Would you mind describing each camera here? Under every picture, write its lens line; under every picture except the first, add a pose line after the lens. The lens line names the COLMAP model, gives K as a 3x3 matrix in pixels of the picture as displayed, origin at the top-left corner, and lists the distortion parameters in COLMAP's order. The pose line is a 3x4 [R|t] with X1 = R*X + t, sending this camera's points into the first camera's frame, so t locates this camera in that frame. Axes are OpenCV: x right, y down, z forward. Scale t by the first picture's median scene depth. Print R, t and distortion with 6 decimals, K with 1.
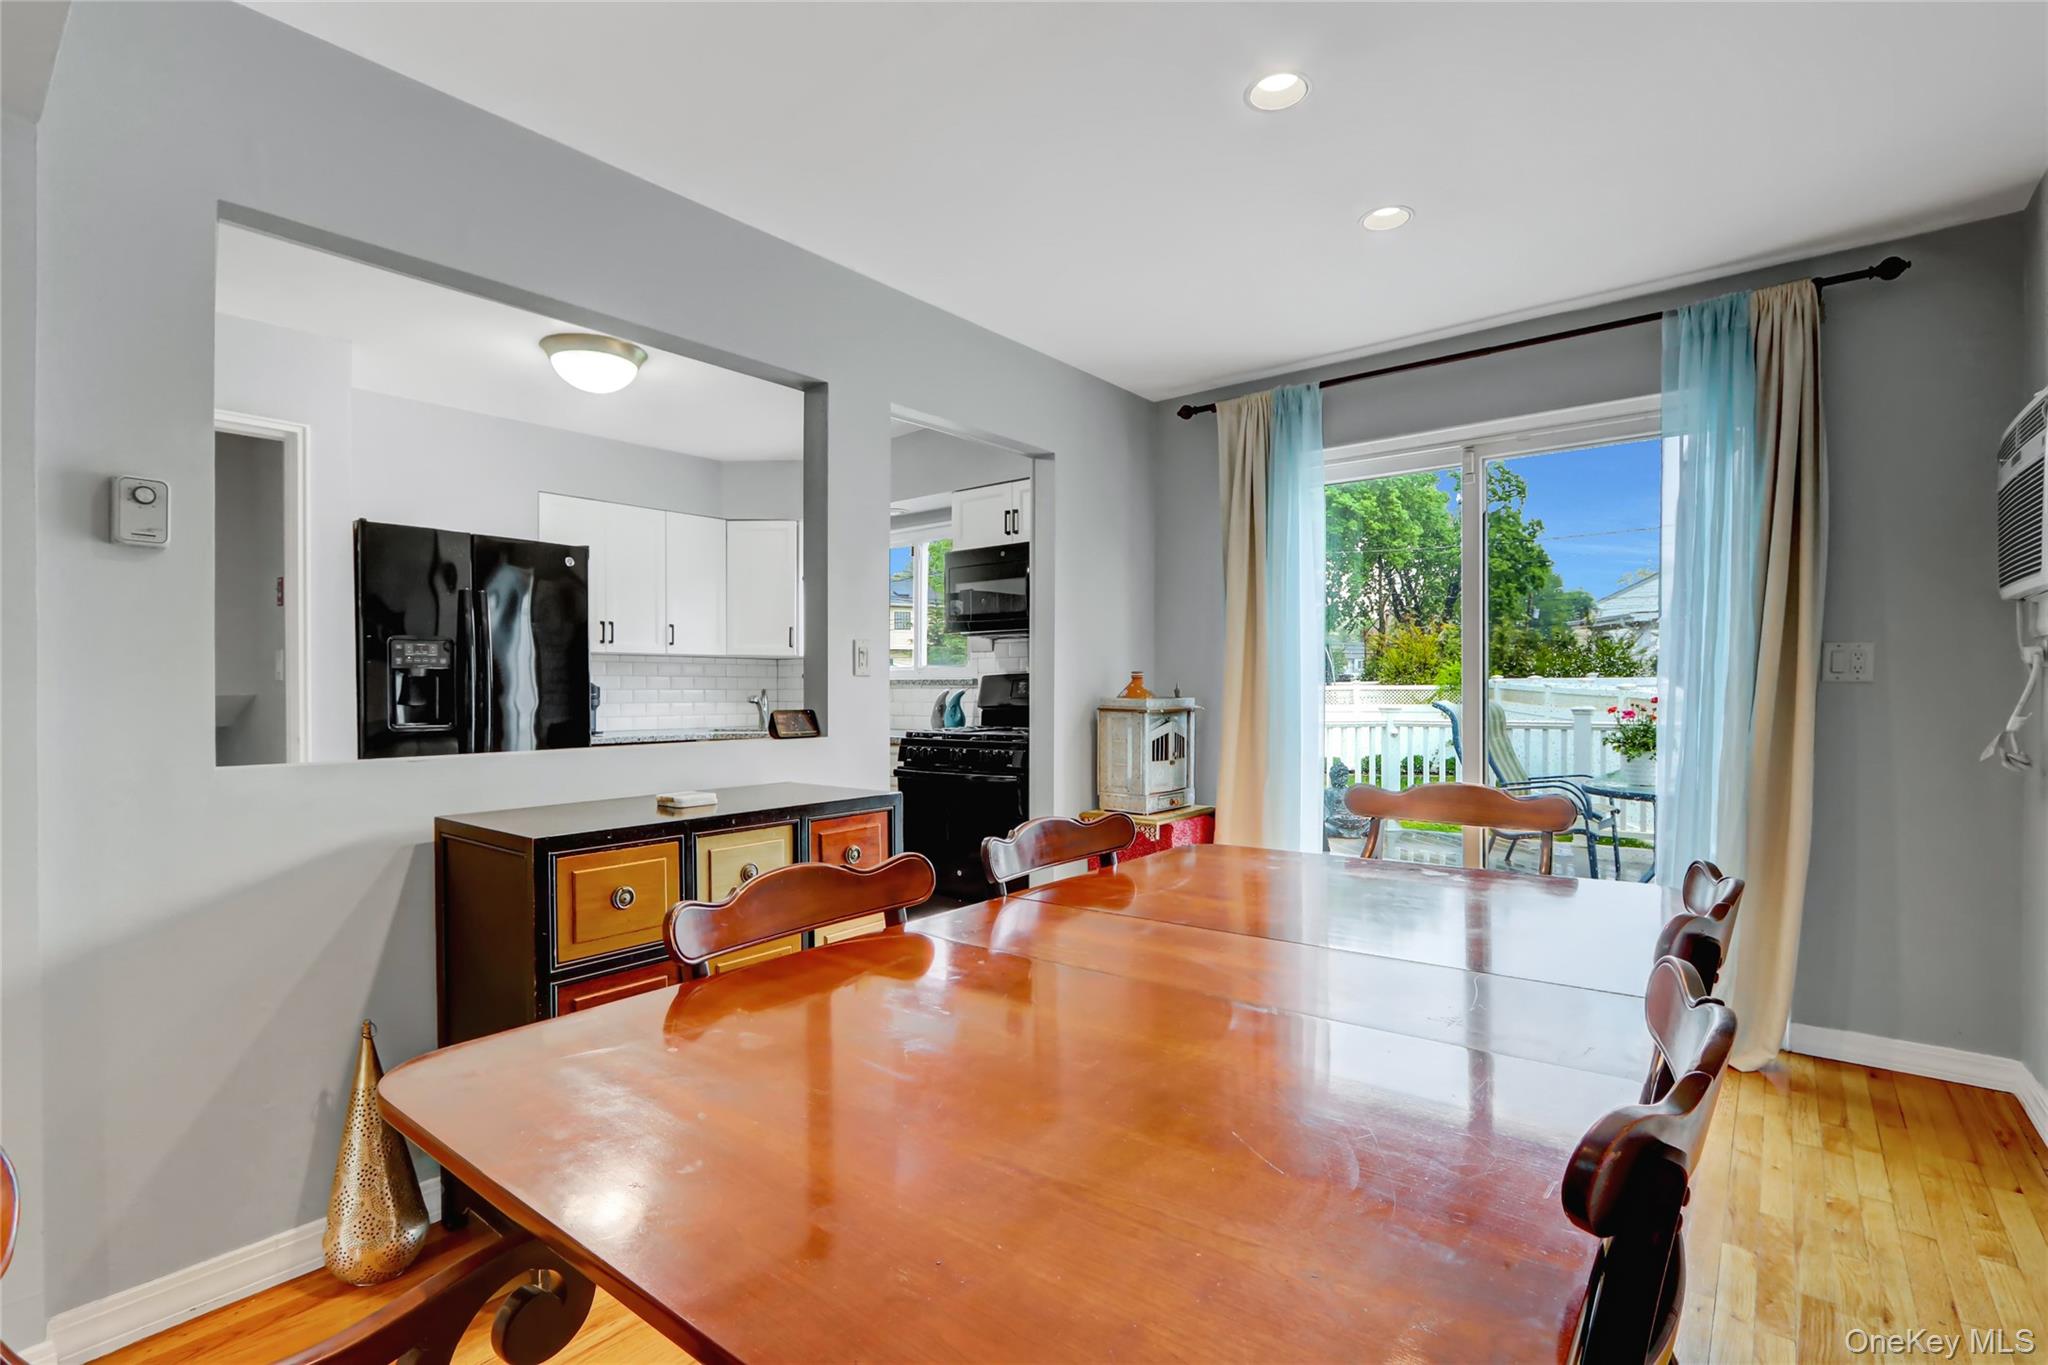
lens RADIAL K [[958.5, 0, 1016.2], [0, 958.5, 696.1], [0, 0, 1]] dist [-0.012135, 0.002470]
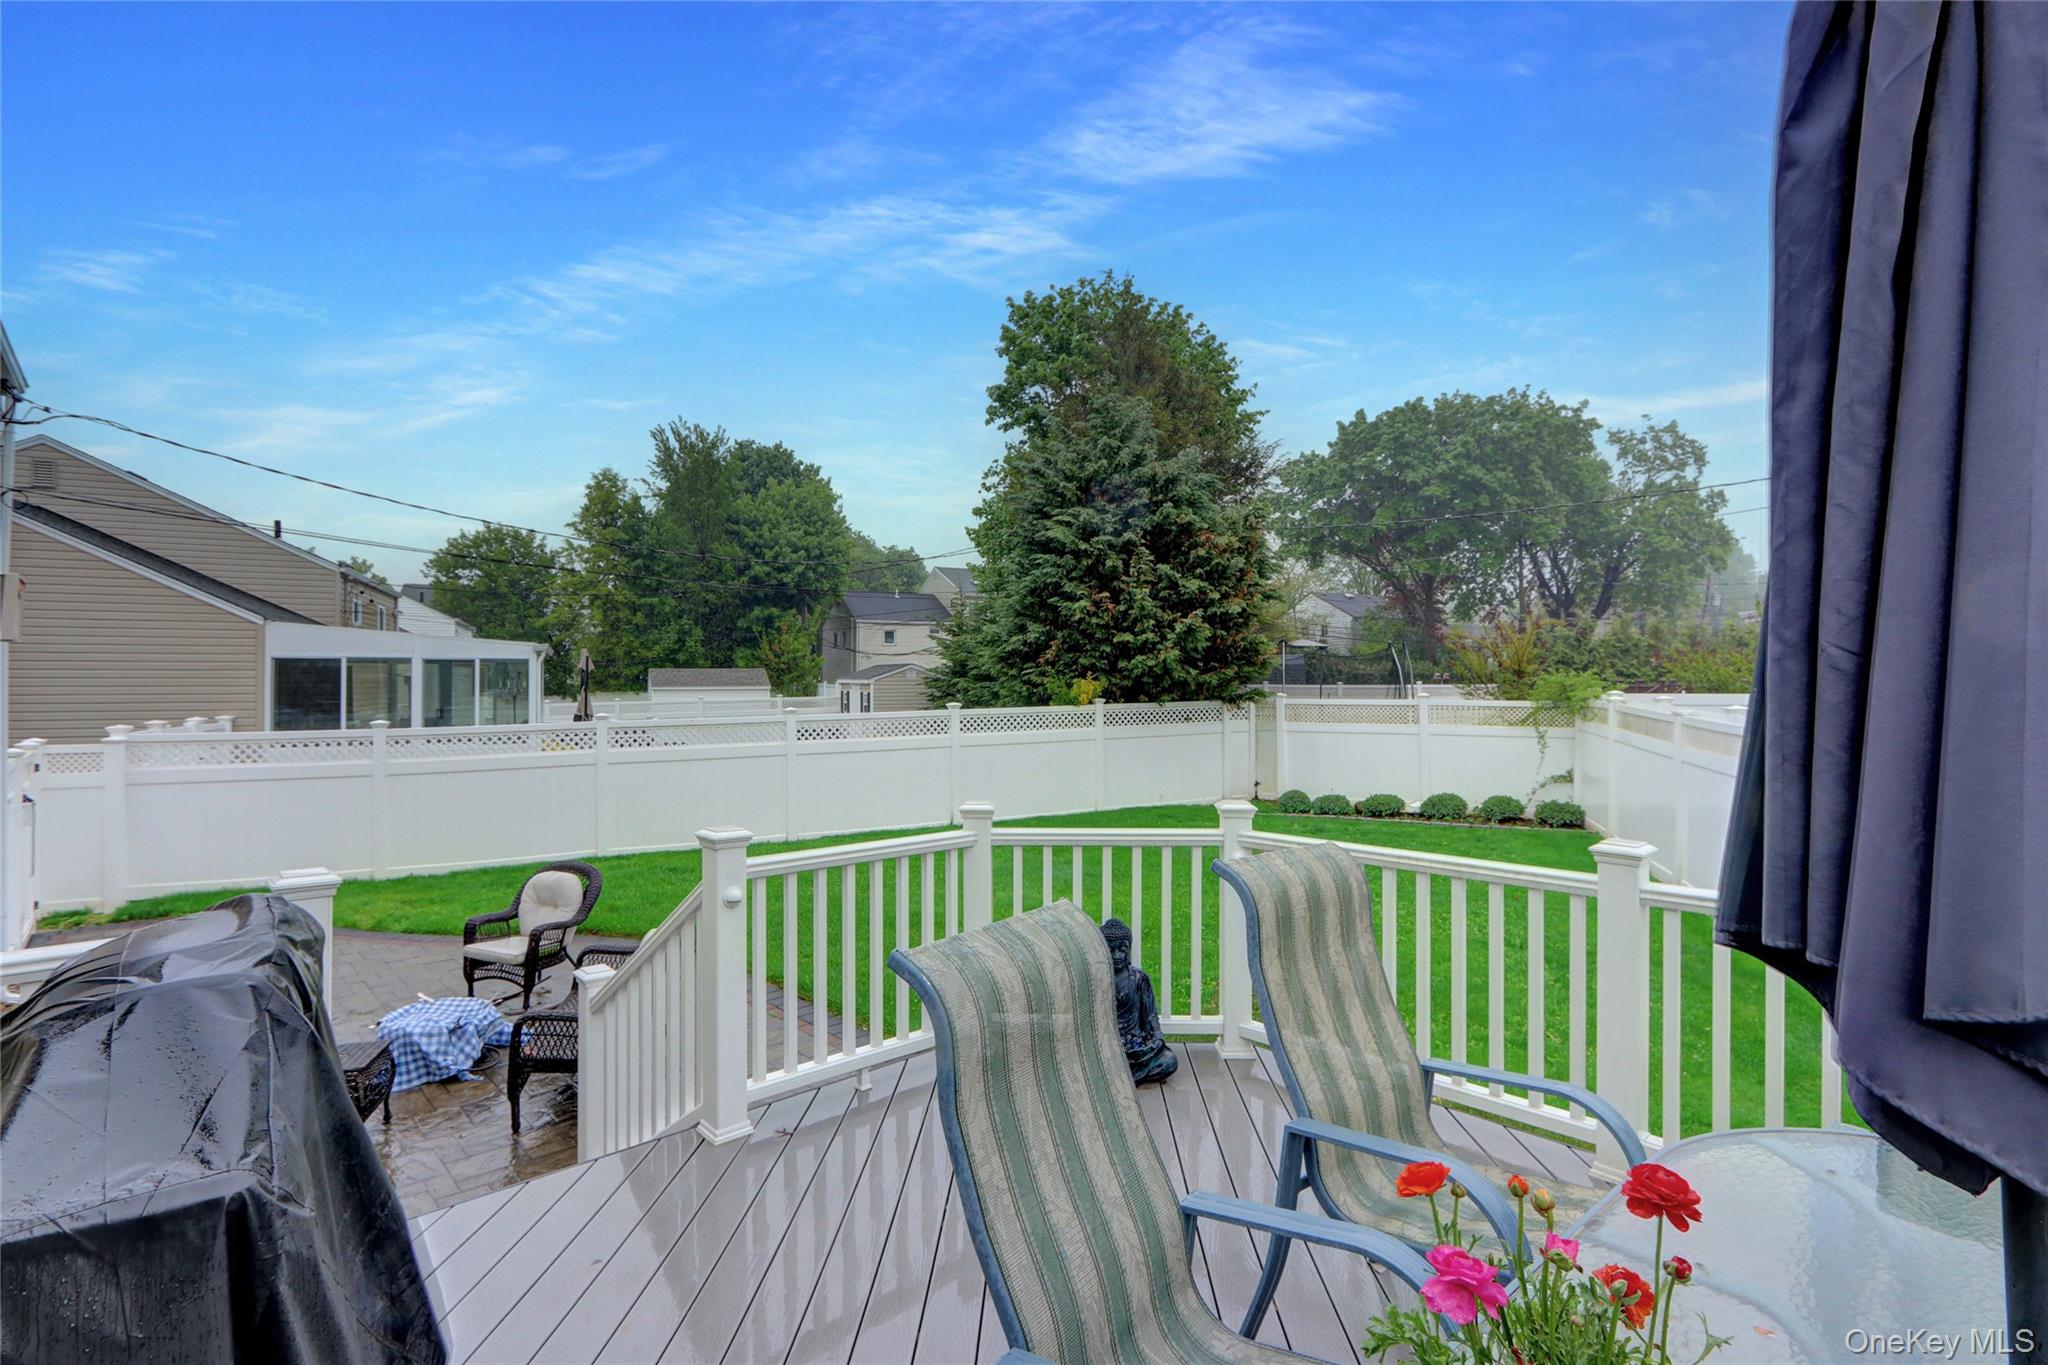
lens RADIAL K [[958.5, 0, 1036.0], [0, 958.5, 666.1], [0, 0, 1]] dist [-0.012135, 0.002470]
pose [[0.991026, 0.000587, -0.133669, 0.060181], [-0.003450, 0.999770, -0.021190, -0.008087], [0.133625, 0.021461, 0.990800, 0.084245]]
